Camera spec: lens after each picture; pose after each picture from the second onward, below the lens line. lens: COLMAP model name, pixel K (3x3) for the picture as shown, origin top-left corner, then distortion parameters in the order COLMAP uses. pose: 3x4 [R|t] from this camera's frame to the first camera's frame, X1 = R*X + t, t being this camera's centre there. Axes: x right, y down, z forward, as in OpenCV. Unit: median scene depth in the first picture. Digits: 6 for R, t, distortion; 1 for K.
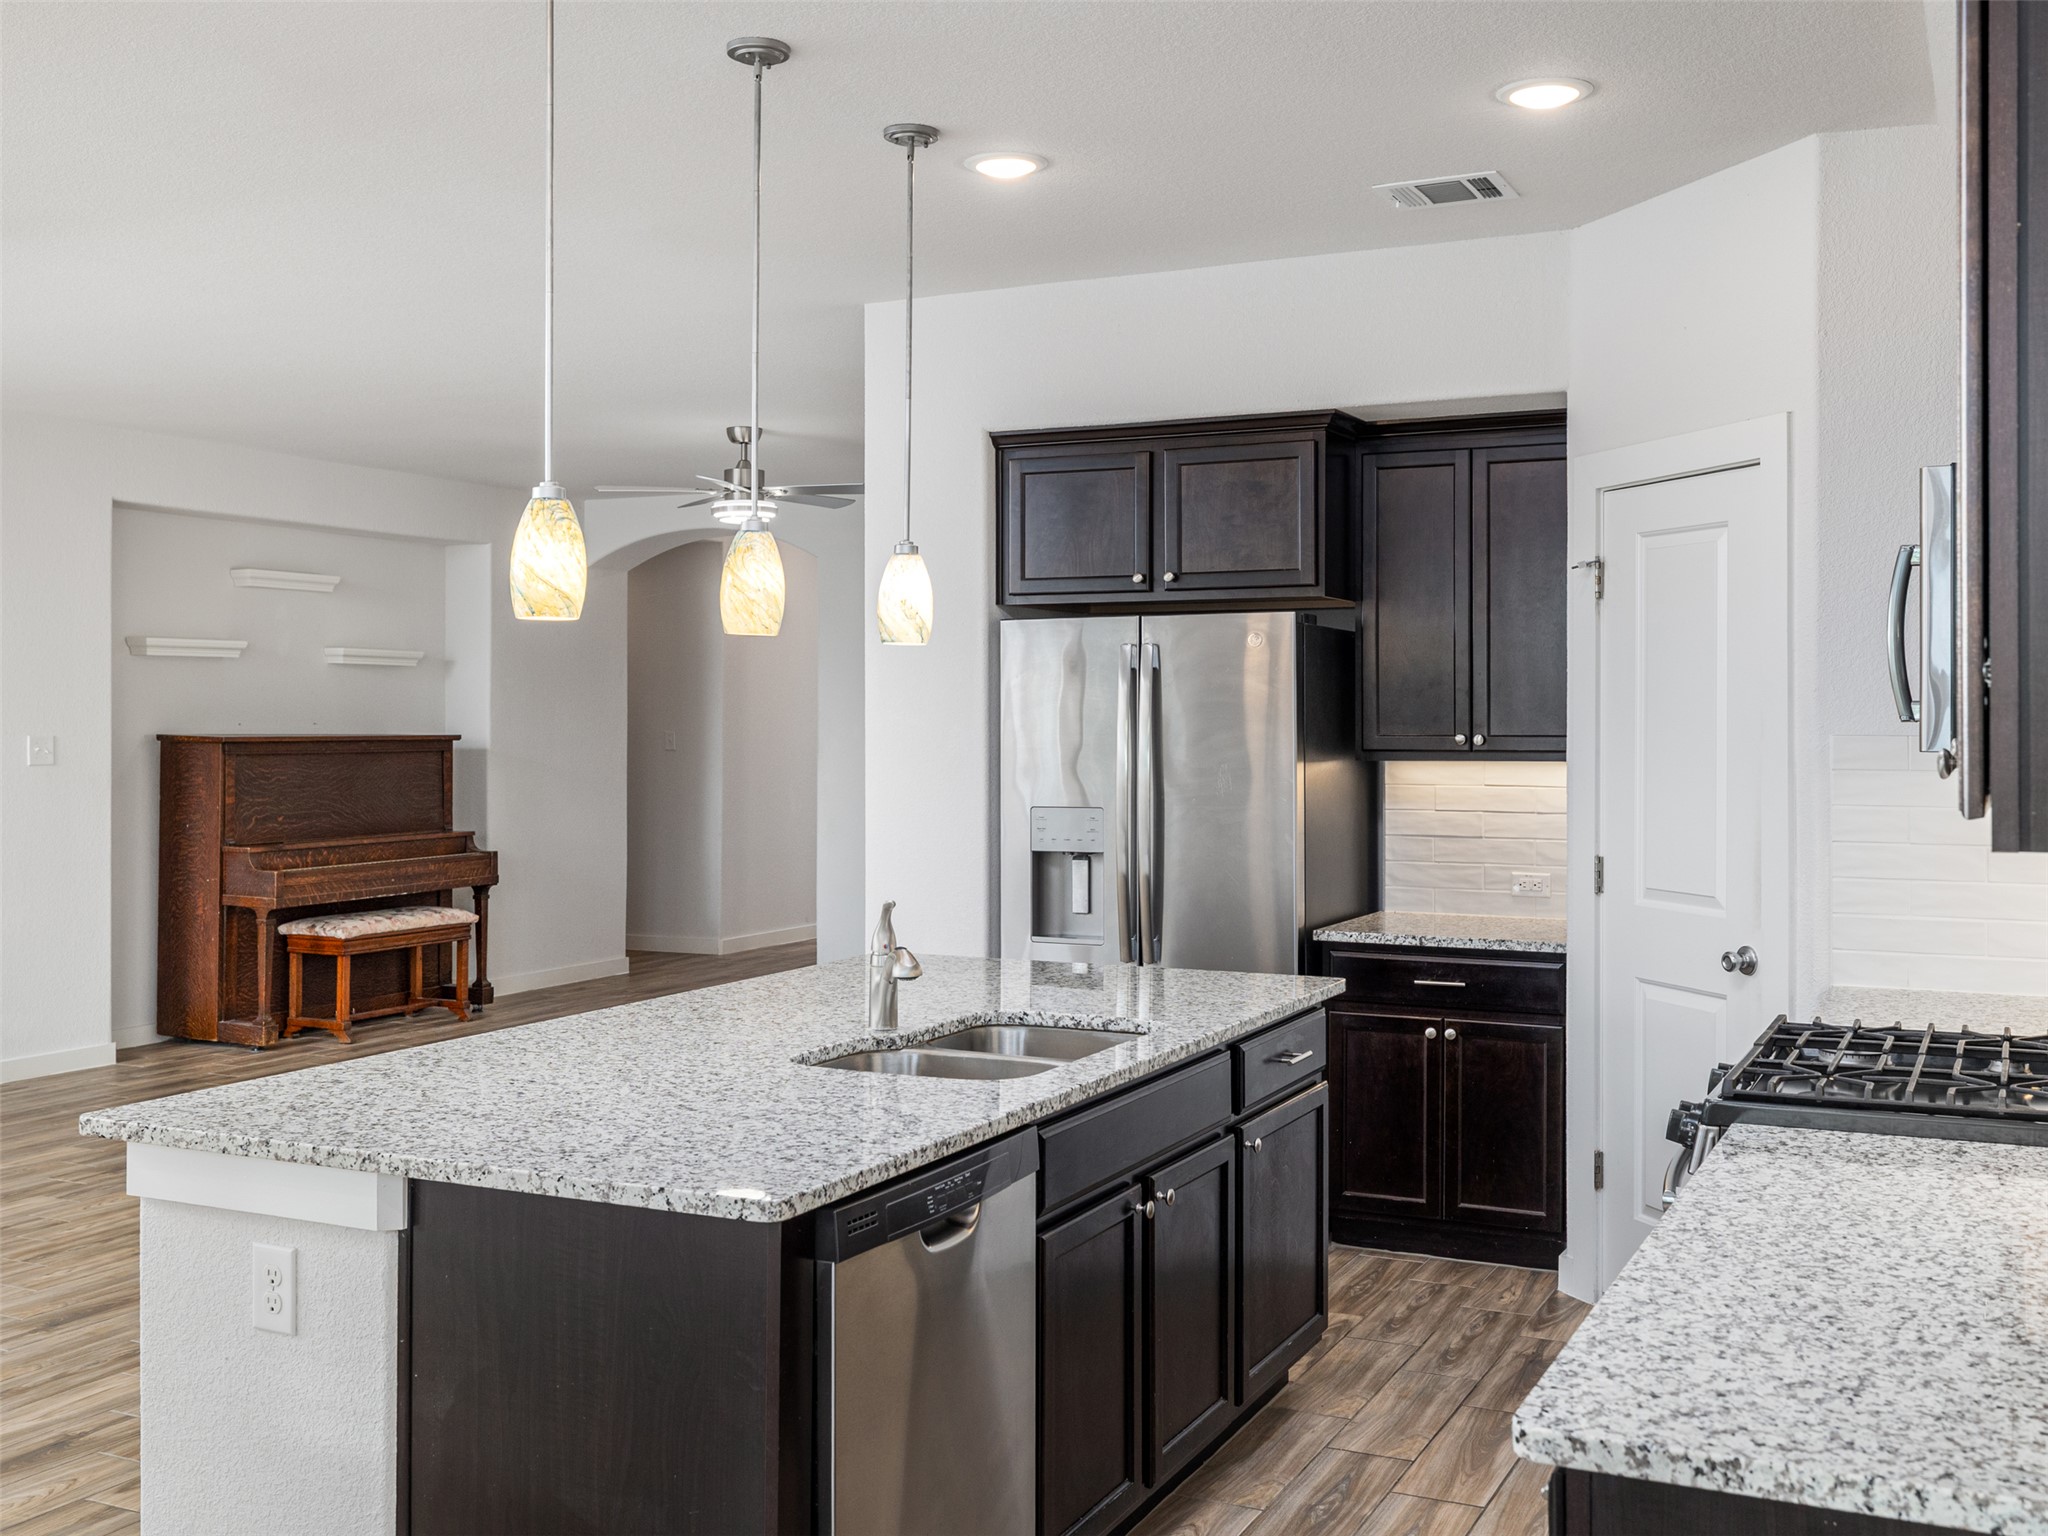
lens RADIAL K [[2041.2, 0, 976.0], [0, 2041.2, 711.6], [0, 0, 1]] dist [-0.001086, 0.000000]
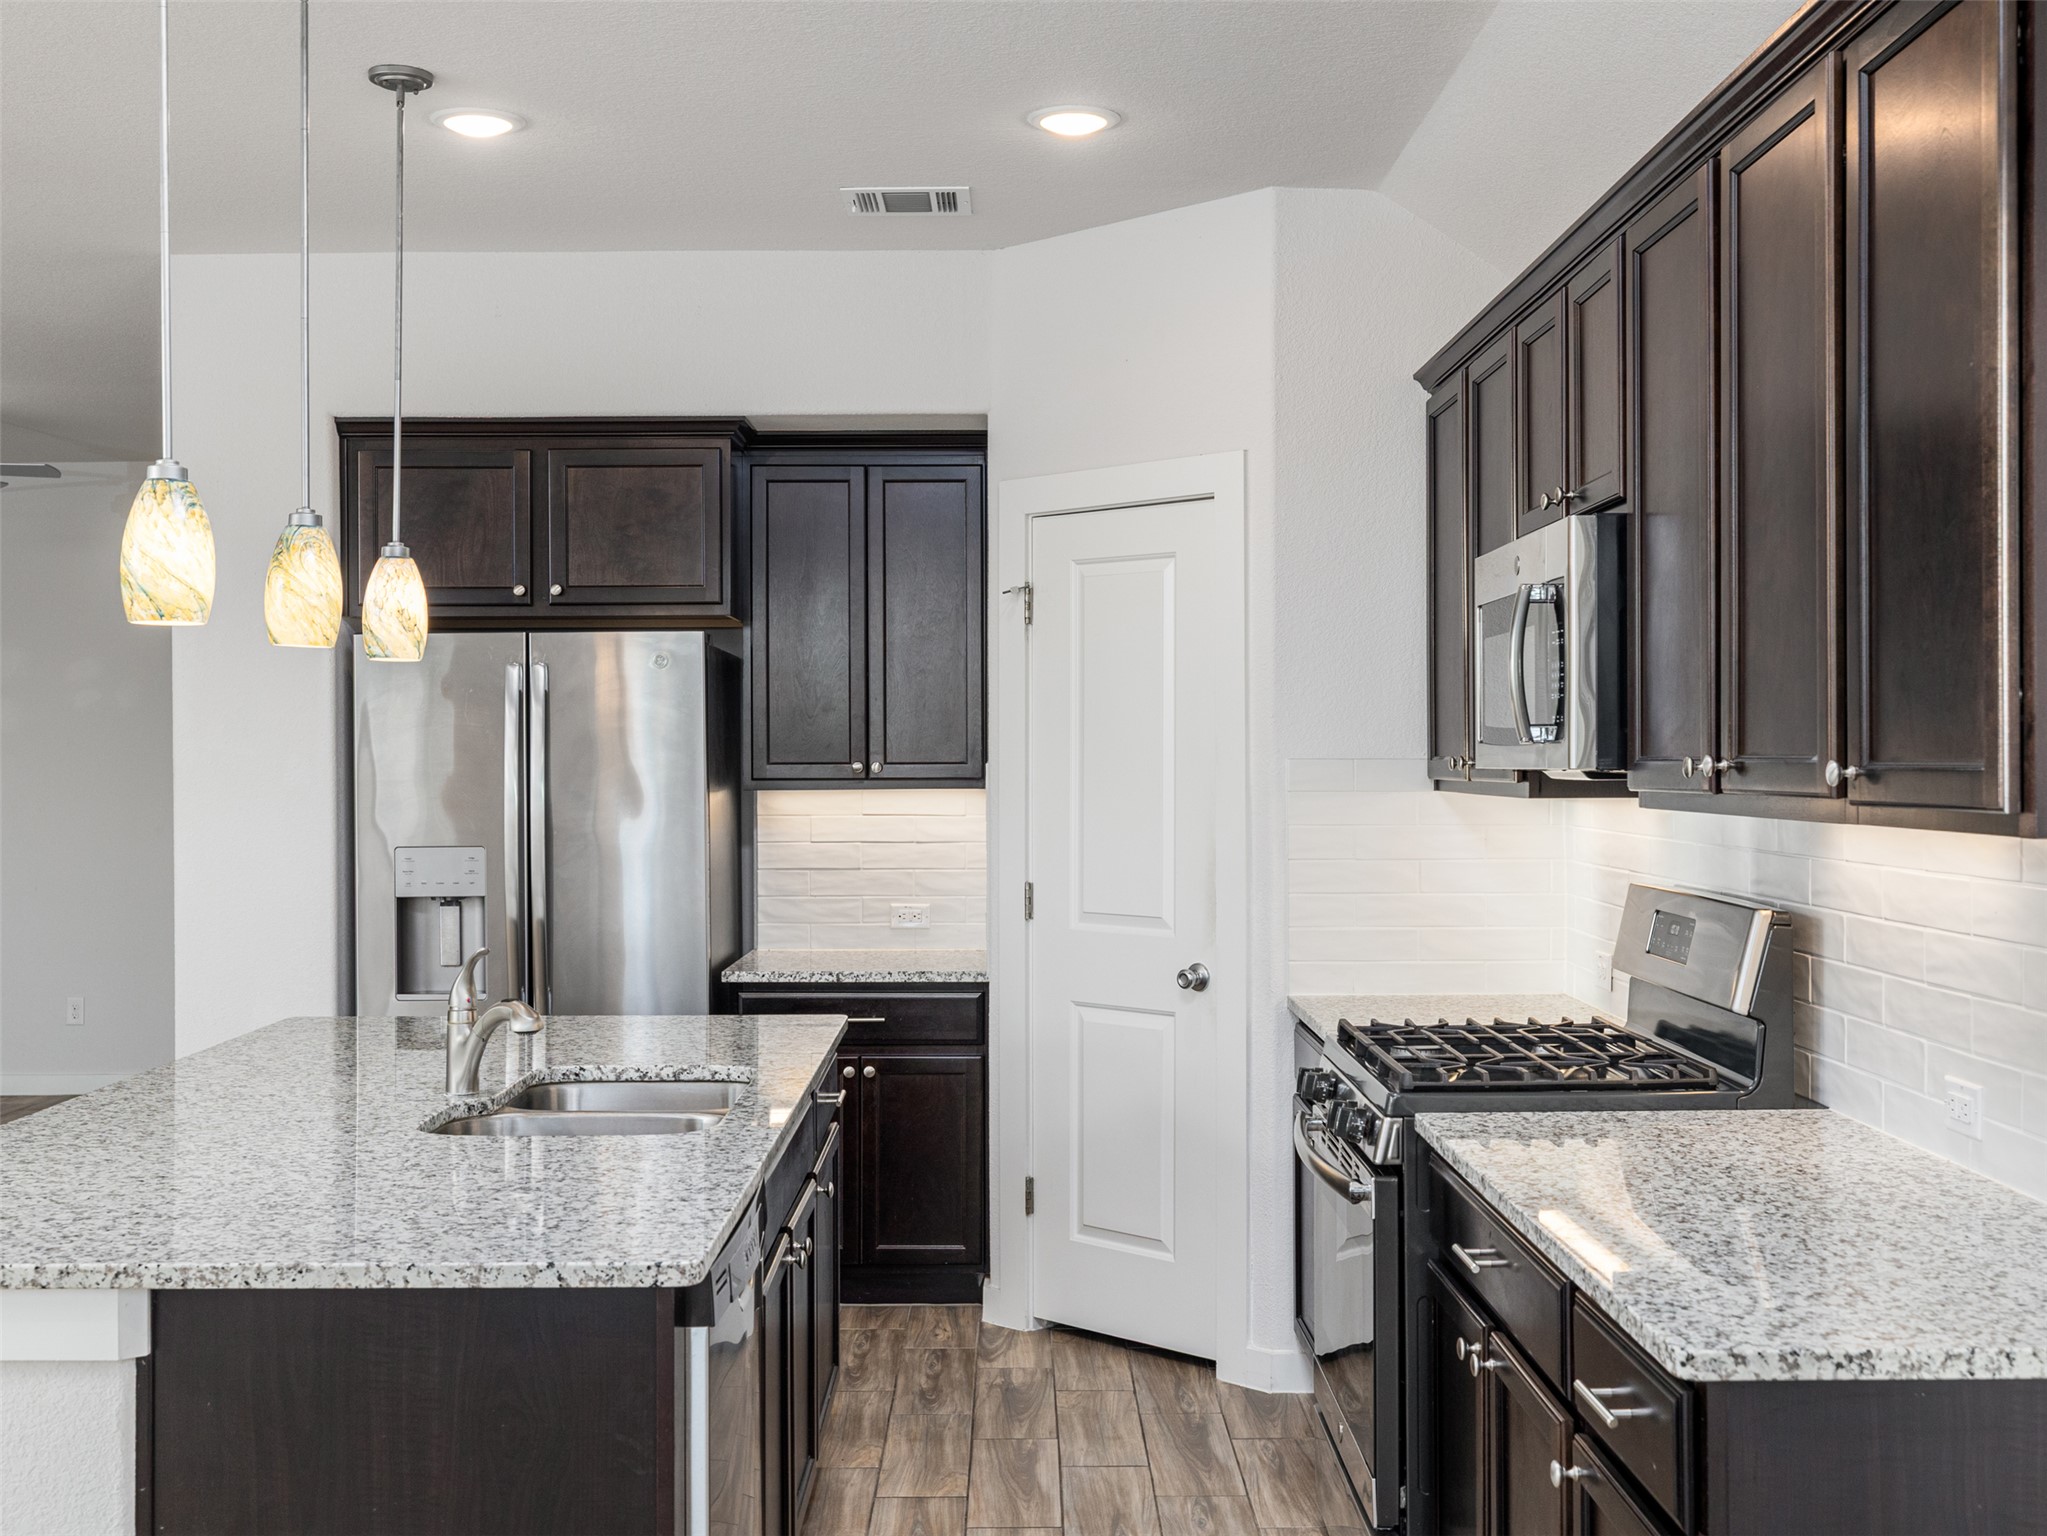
lens RADIAL K [[2281.1, 0, 979.5], [0, 2281.1, 766.6], [0, 0, 1]] dist [0.000511, 0.000000]
pose [[0.897300, -0.006090, 0.441379, -0.228565], [0.001685, 0.999945, 0.010371, 0.002758], [-0.441418, -0.008563, 0.897261, 0.010154]]
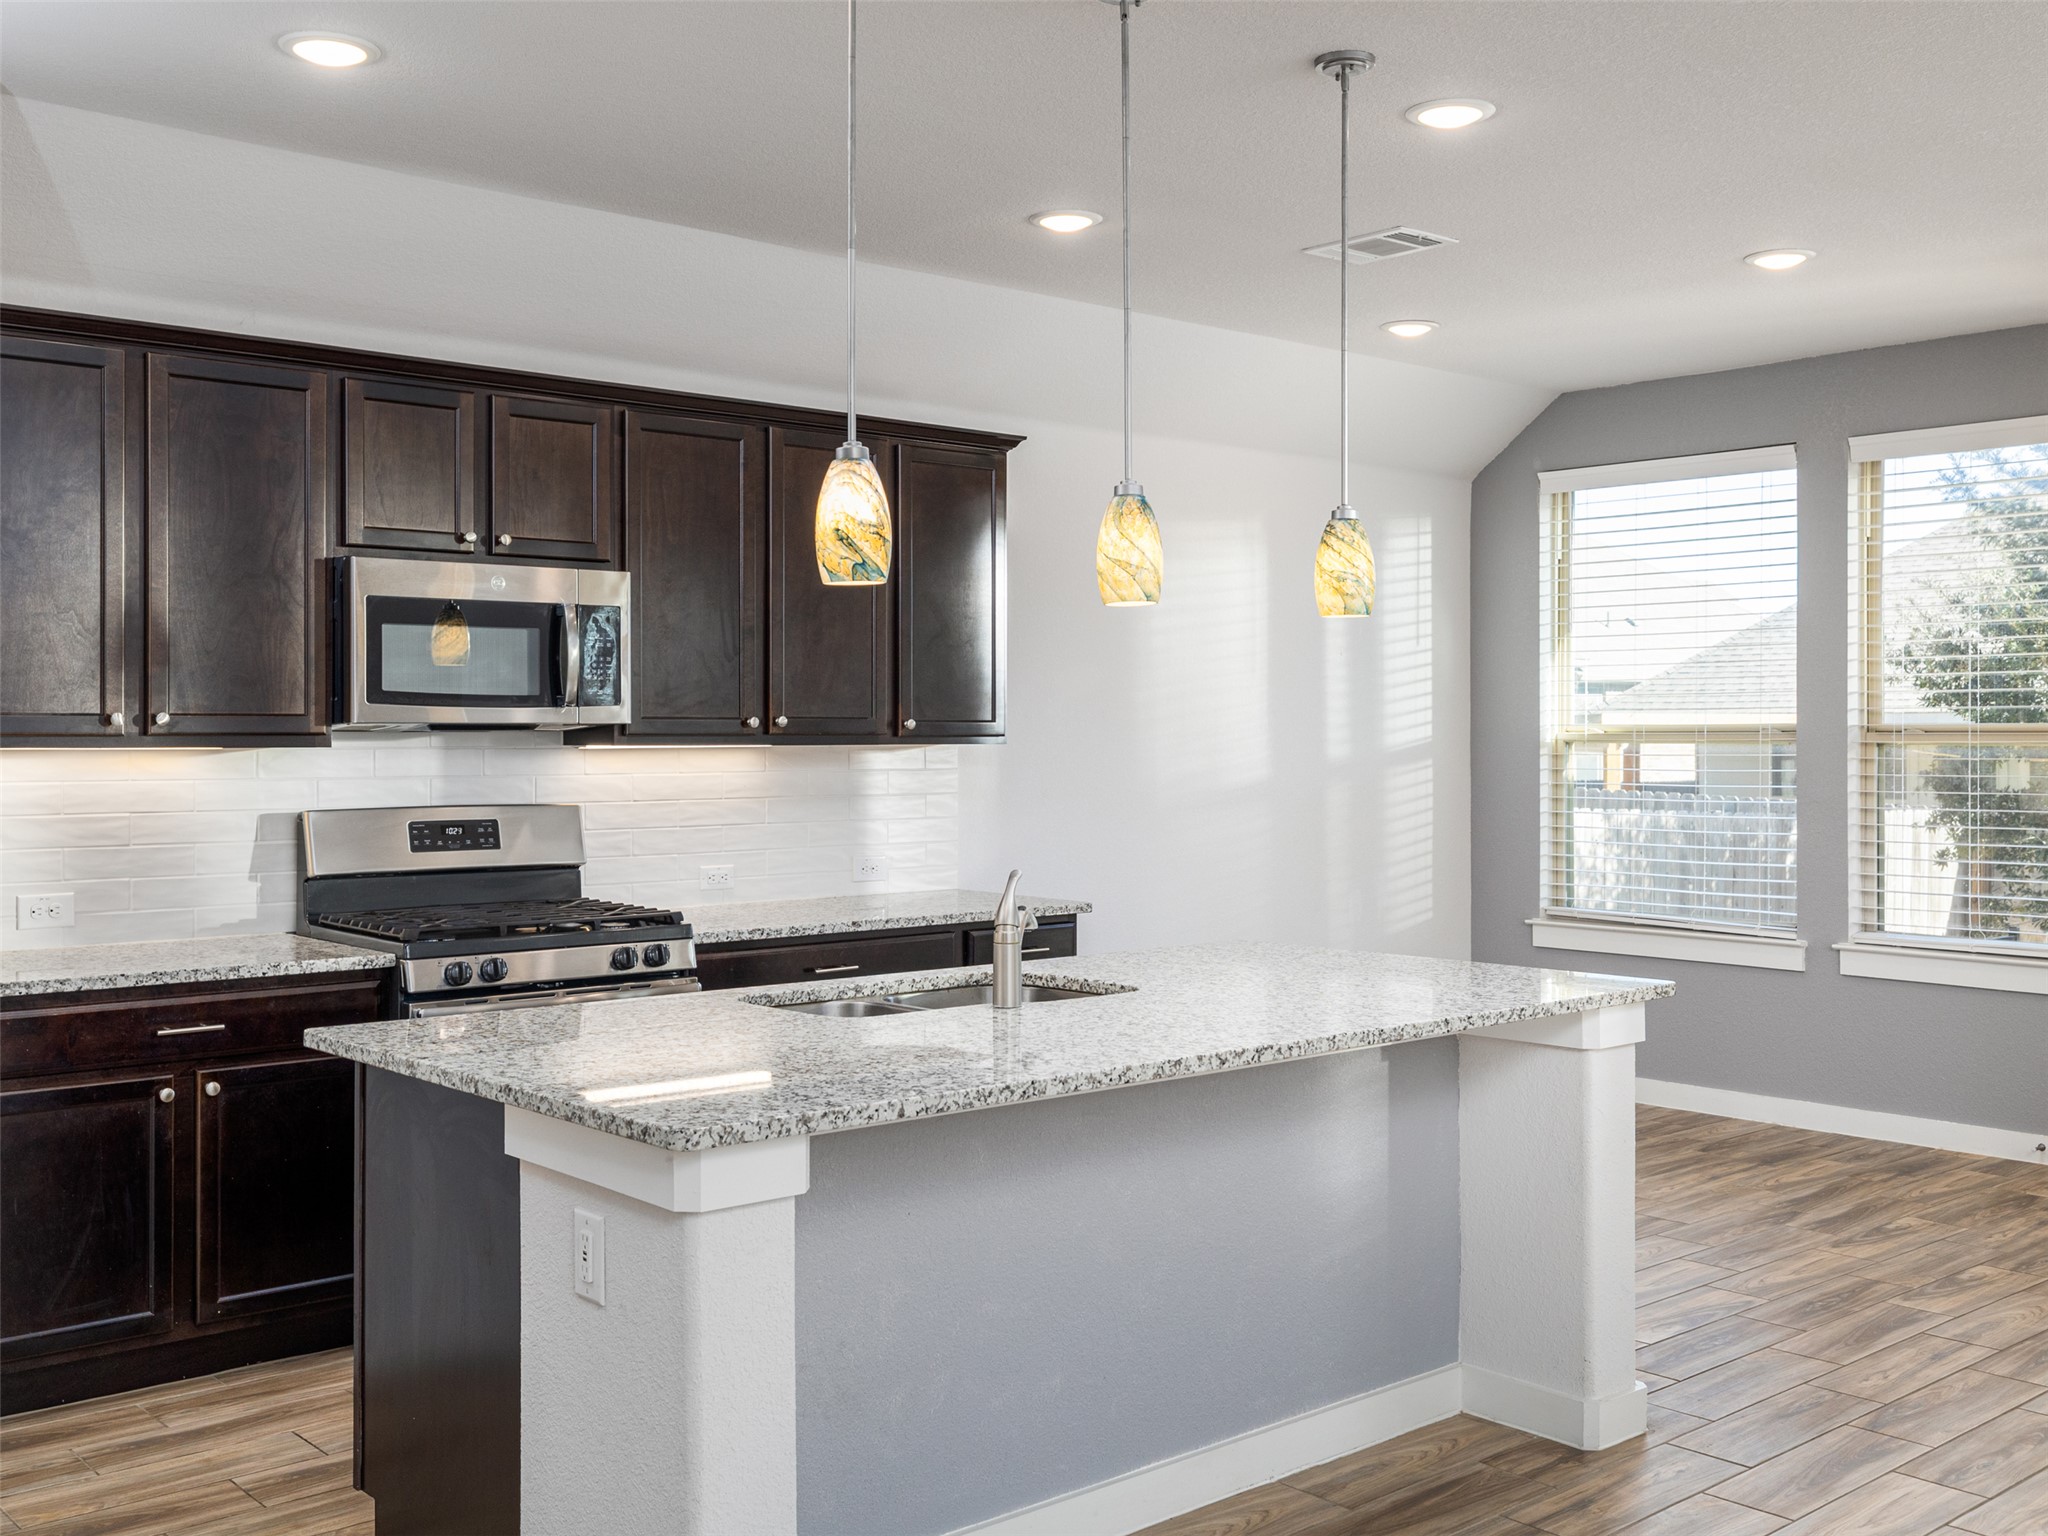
lens RADIAL K [[2041.2, 0, 1032.0], [0, 2041.2, 756.2], [0, 0, 1]] dist [-0.001086, 0.000000]
pose [[-0.928771, -0.003767, 0.370636, -0.342860], [-0.001971, 0.999984, 0.005224, 0.023708], [-0.370649, 0.004121, -0.928764, 1.559827]]
